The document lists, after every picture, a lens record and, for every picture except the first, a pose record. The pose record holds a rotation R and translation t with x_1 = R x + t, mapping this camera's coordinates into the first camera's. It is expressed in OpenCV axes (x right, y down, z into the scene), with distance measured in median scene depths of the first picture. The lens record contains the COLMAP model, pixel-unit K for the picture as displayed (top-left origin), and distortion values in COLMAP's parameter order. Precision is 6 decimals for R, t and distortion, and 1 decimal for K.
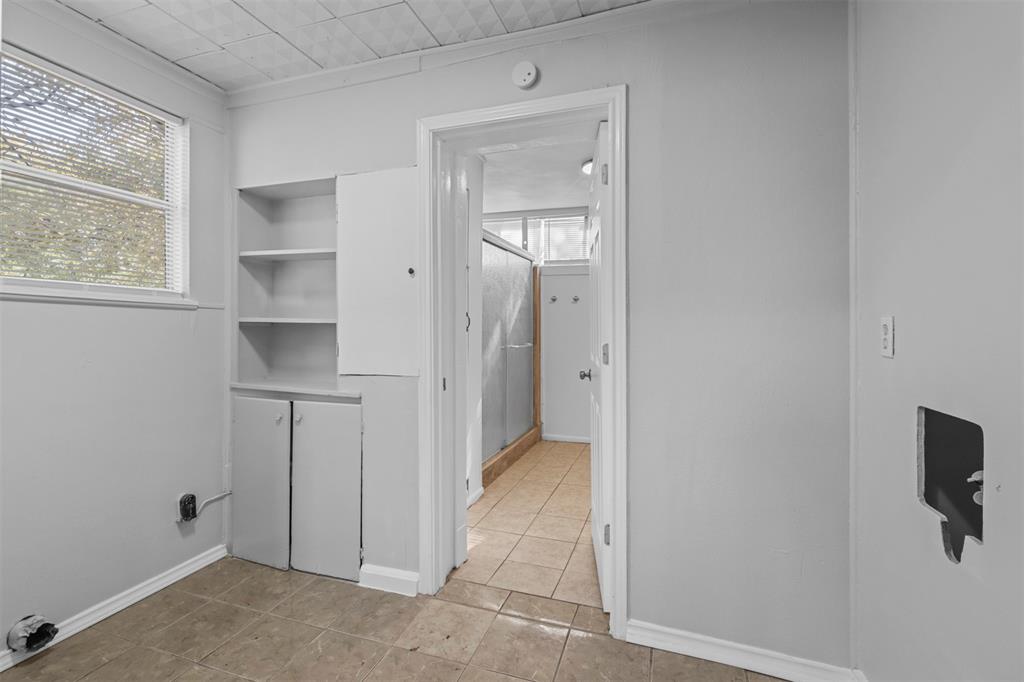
lens RADIAL K [[479.6, 0, 503.6], [0, 479.6, 334.2], [0, 0, 1]] dist [-0.000148, -0.000934]
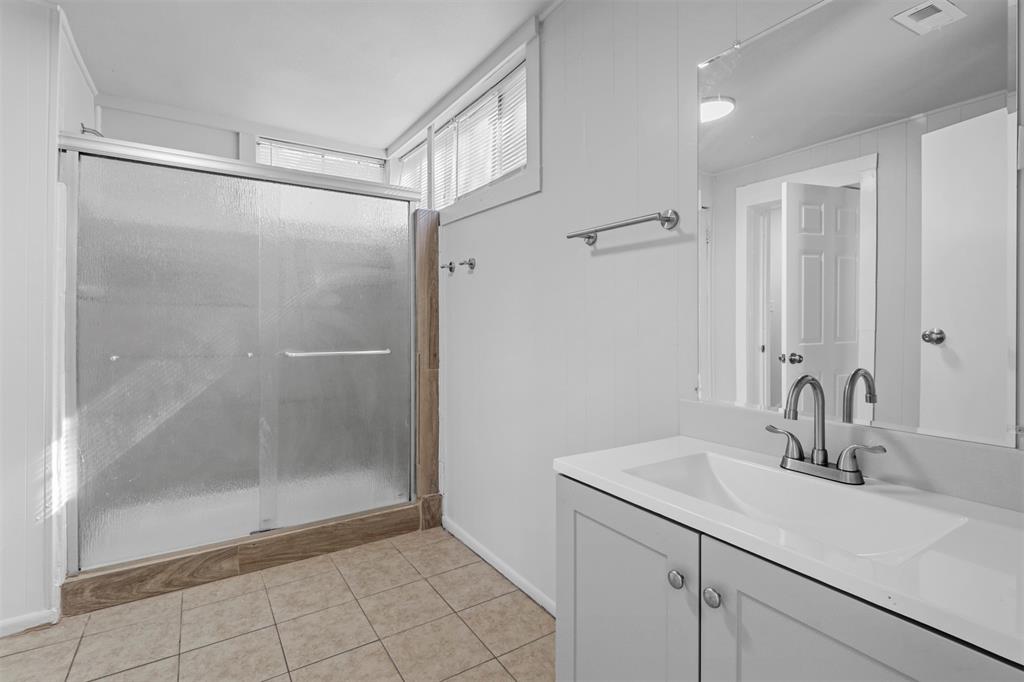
lens RADIAL K [[479.6, 0, 503.6], [0, 479.6, 334.2], [0, 0, 1]] dist [-0.000148, -0.000934]
pose [[0.791236, 0.012588, -0.611381, 0.485371], [-0.014528, 0.999893, 0.001785, -0.001095], [0.611338, 0.007469, 0.791335, 0.625040]]
